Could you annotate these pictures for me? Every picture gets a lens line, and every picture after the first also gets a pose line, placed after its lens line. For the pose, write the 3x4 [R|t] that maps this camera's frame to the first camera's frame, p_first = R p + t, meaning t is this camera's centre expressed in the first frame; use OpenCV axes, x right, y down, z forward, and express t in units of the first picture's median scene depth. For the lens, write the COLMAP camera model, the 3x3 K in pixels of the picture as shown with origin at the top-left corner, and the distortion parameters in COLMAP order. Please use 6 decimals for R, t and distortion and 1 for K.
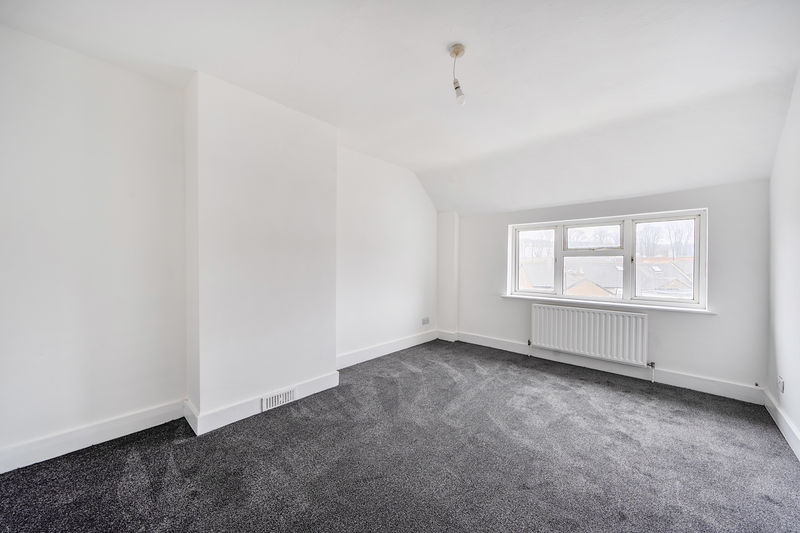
lens RADIAL K [[298.8, 0, 400.0], [0, 298.8, 266.5], [0, 0, 1]] dist [-0.000302, 0.000000]
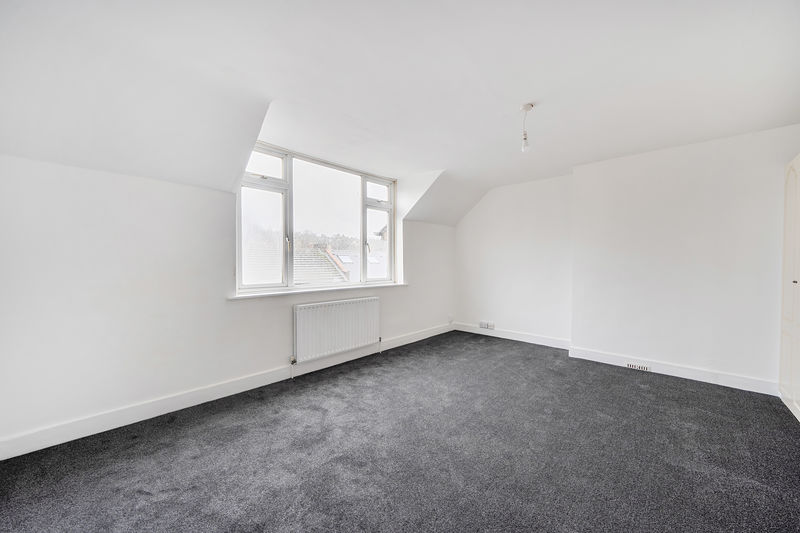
lens RADIAL K [[298.8, 0, 400.0], [0, 298.8, 266.5], [0, 0, 1]] dist [-0.000302, 0.000000]
pose [[0.025641, -0.002023, 0.999669, -0.218557], [0.016040, 0.999870, 0.001612, 0.049353], [-0.999543, 0.015993, 0.025670, 0.751770]]
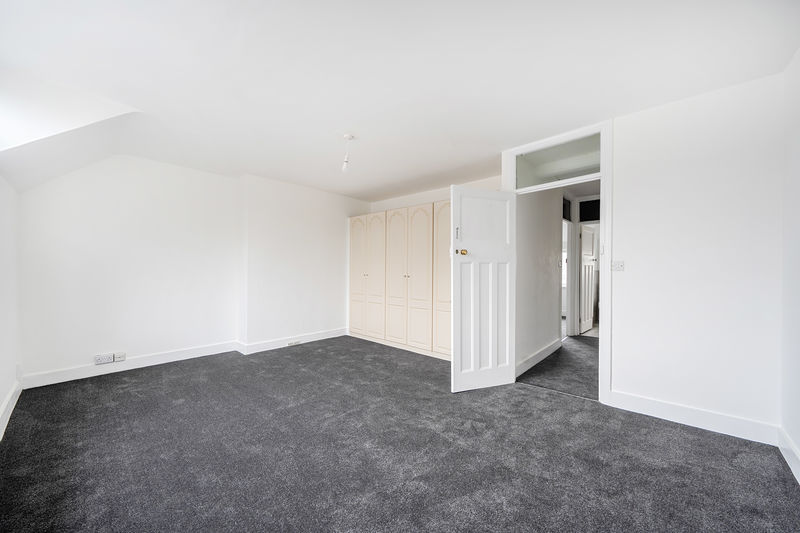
lens RADIAL K [[298.8, 0, 400.0], [0, 298.8, 266.5], [0, 0, 1]] dist [-0.000302, 0.000000]
pose [[-0.999987, -0.004277, 0.002739, 0.226914], [-0.004244, 0.999918, 0.012094, 0.039617], [-0.002791, 0.012082, -0.999923, 1.219404]]
